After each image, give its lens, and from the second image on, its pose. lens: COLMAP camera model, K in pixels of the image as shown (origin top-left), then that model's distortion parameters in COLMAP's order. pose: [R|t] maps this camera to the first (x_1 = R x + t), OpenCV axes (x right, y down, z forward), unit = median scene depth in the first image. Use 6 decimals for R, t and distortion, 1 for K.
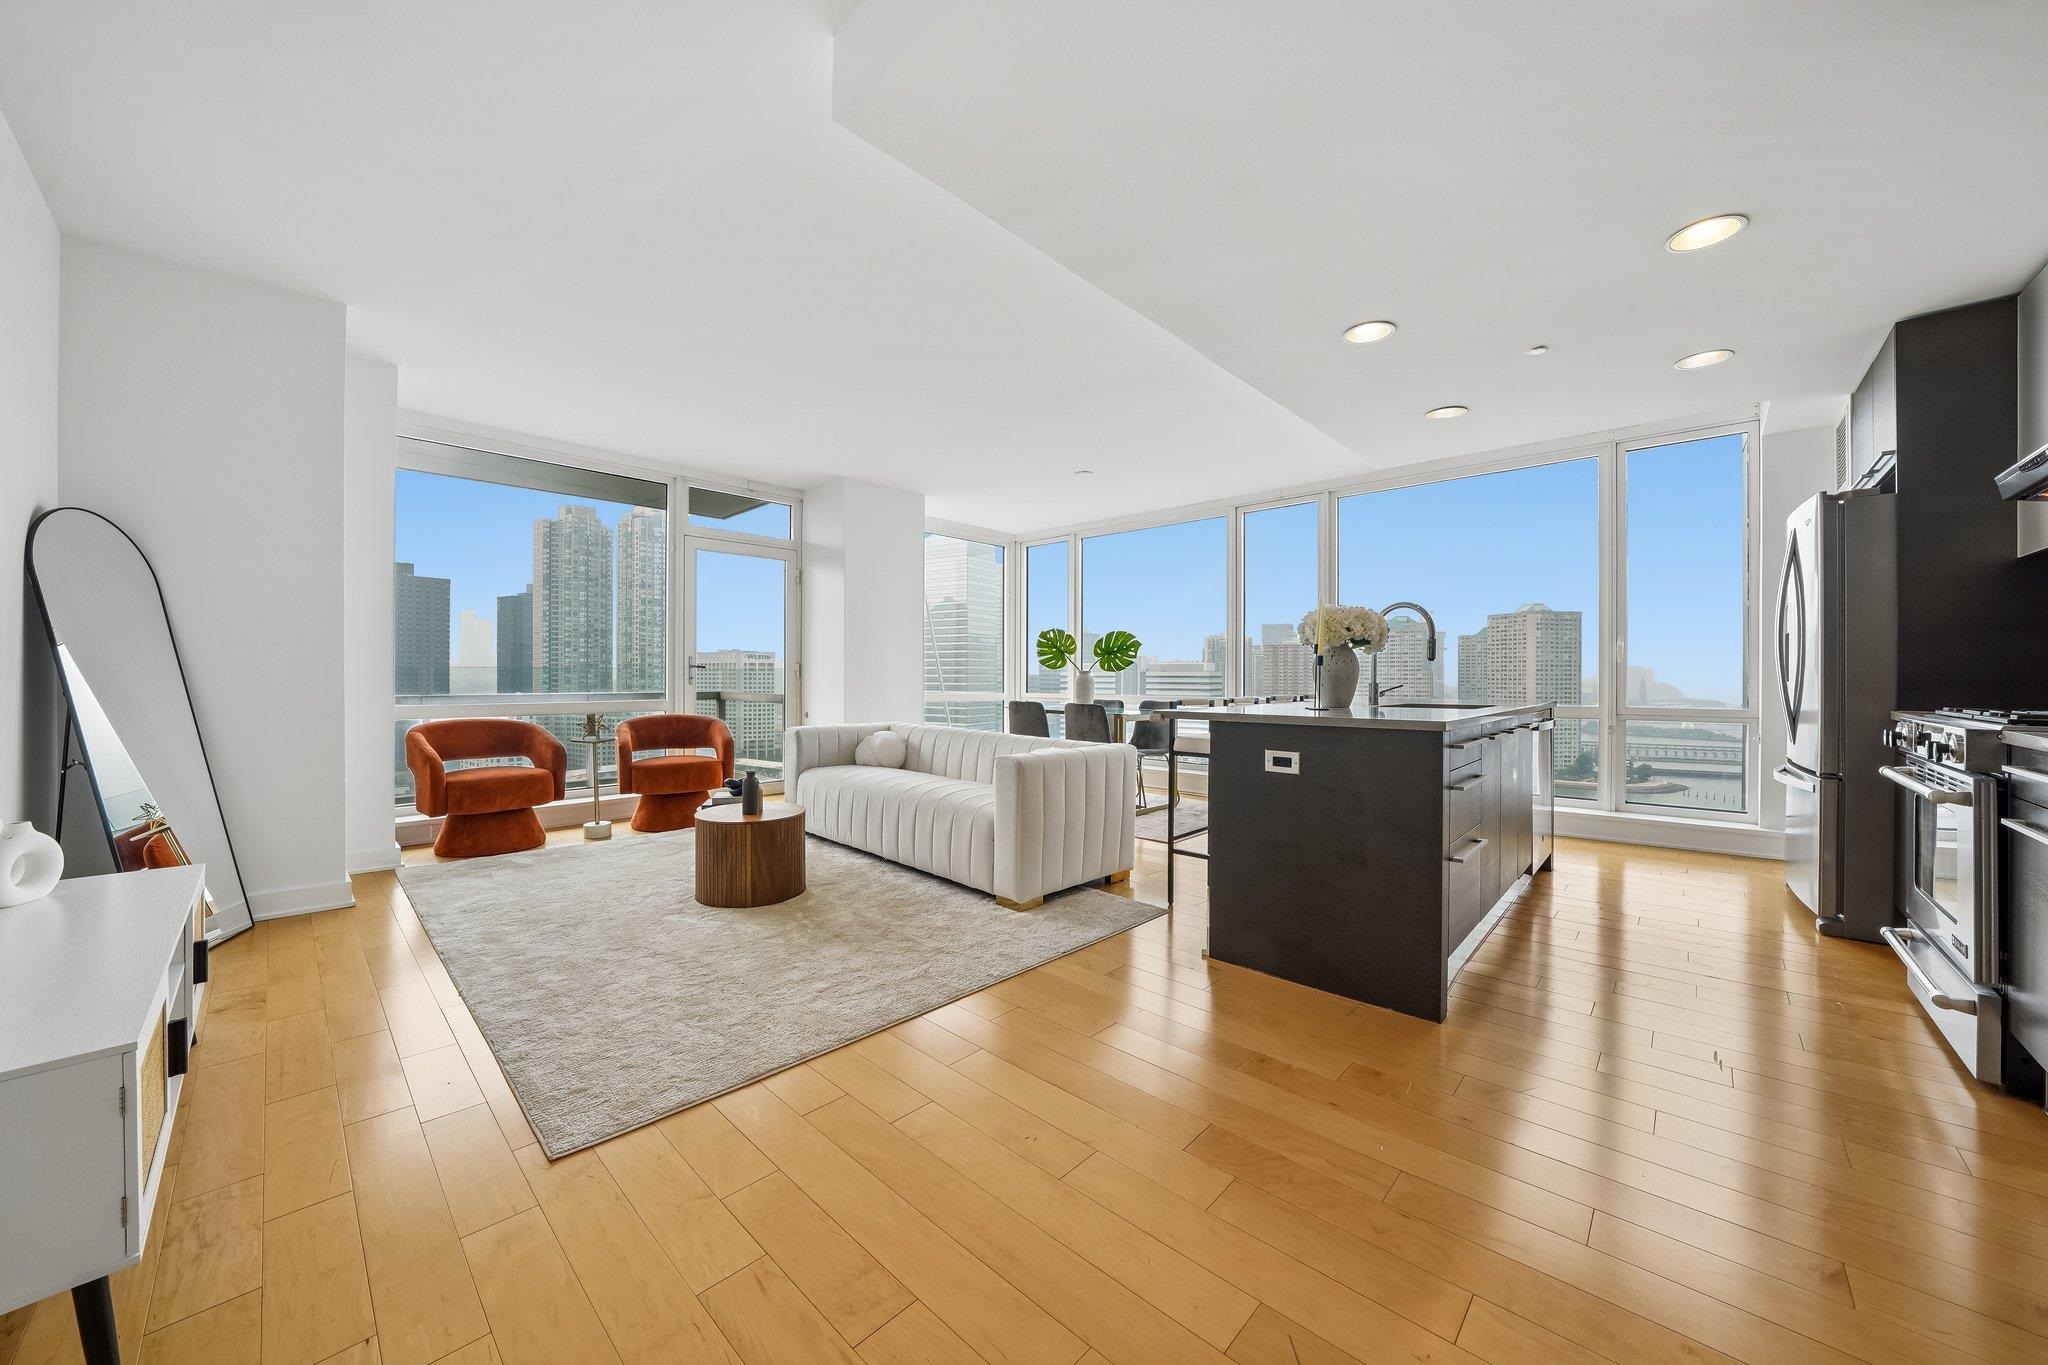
lens RADIAL K [[723.1, 0, 1026.8], [0, 723.1, 677.8], [0, 0, 1]] dist [-0.025149, 0.003466]
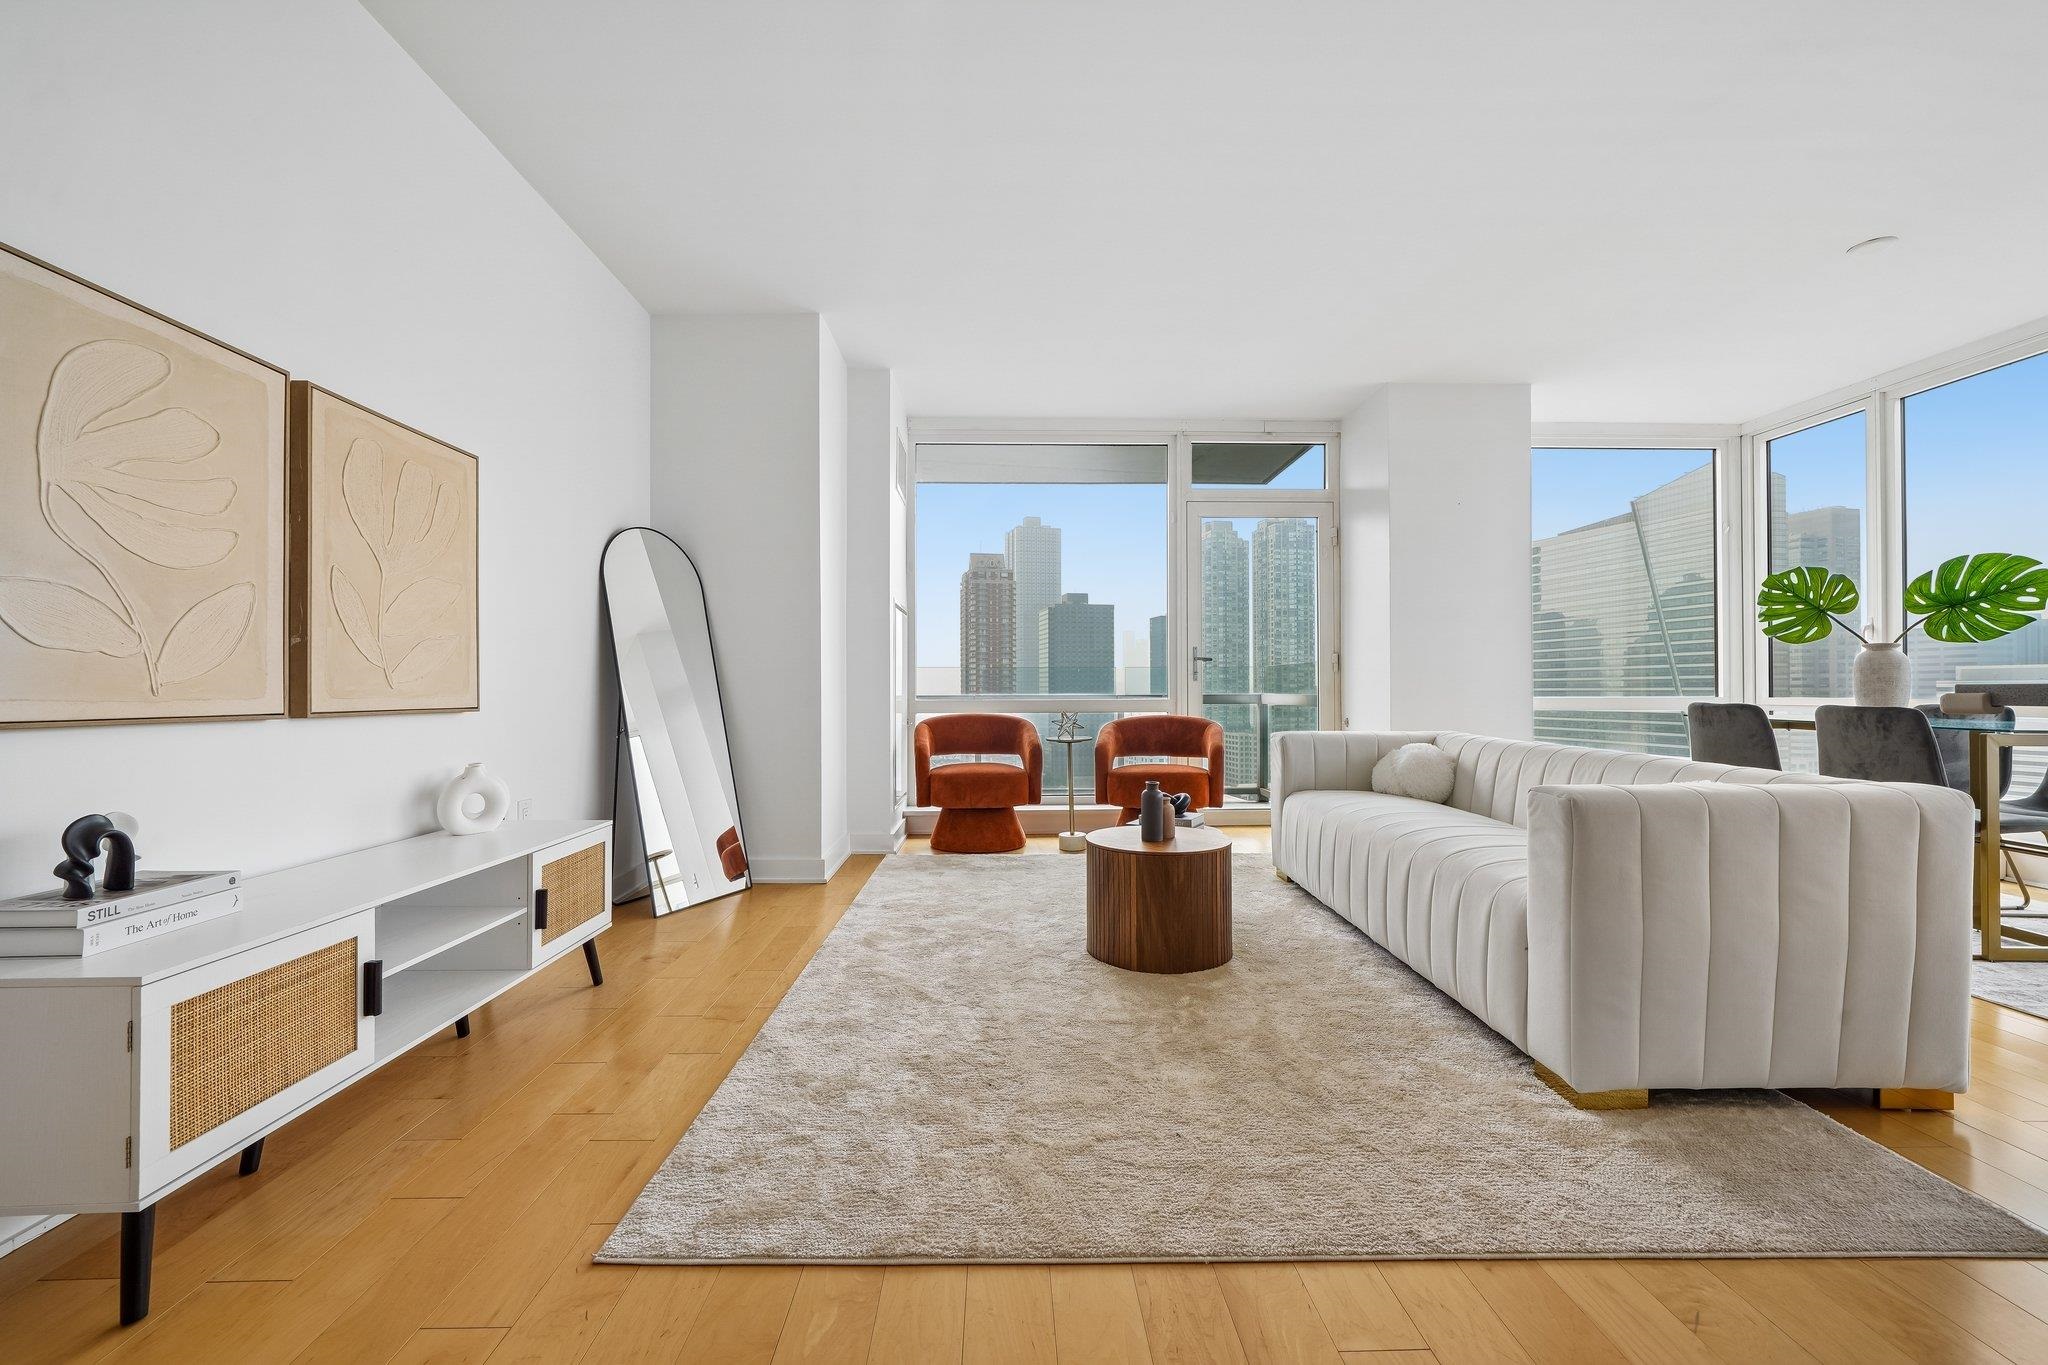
lens RADIAL K [[829.6, 0, 1027.1], [0, 829.6, 683.2], [0, 0, 1]] dist [-0.001544, 0.000698]
pose [[0.705548, -0.011915, -0.708562, 0.100878], [0.002855, 0.999898, -0.013971, 0.034911], [0.708656, 0.007834, 0.705510, 0.267445]]
